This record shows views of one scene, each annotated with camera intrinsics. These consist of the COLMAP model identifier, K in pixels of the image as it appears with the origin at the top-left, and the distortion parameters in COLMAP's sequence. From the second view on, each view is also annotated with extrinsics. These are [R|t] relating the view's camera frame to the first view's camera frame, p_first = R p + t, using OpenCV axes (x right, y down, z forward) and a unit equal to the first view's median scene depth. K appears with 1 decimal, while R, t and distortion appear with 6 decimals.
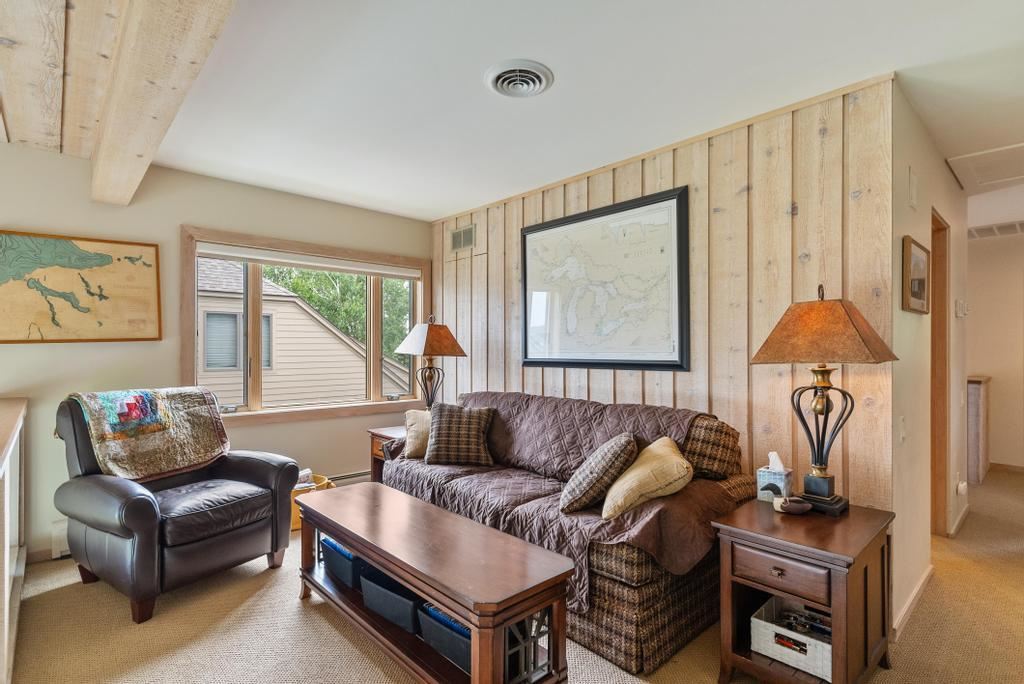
lens RADIAL K [[492.6, 0, 517.8], [0, 492.6, 349.0], [0, 0, 1]] dist [0.001558, 0.000218]
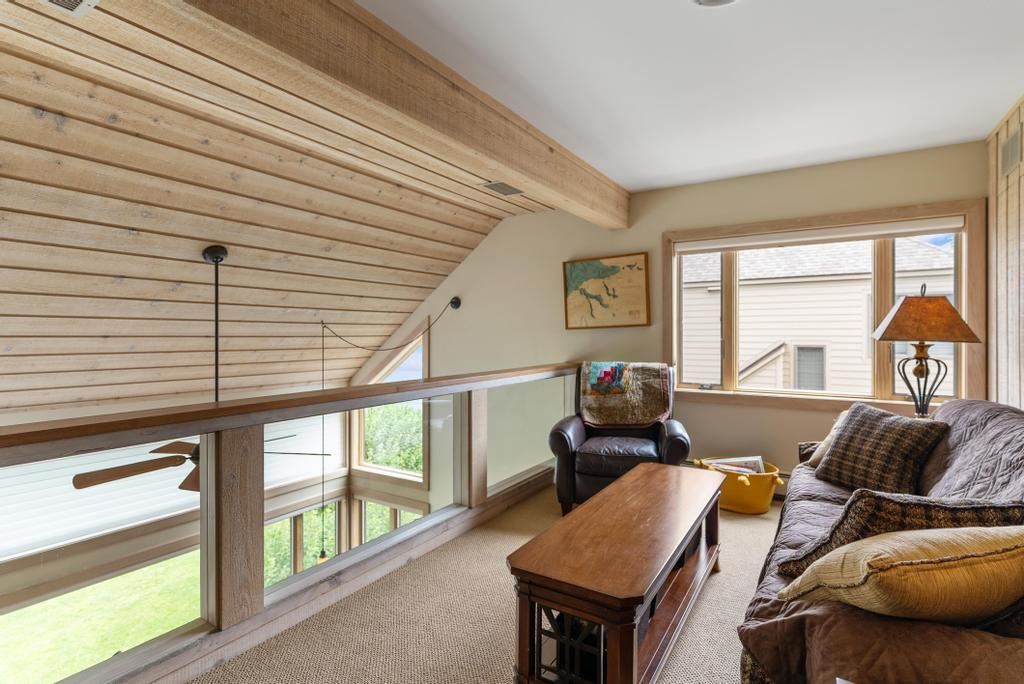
lens RADIAL K [[492.6, 0, 512.8], [0, 492.6, 335.0], [0, 0, 1]] dist [0.001558, 0.000218]
pose [[0.281148, 0.001023, -0.959664, 0.452196], [0.001142, 0.999998, 0.001400, 0.004679], [0.959664, -0.001489, 0.281147, 0.326341]]
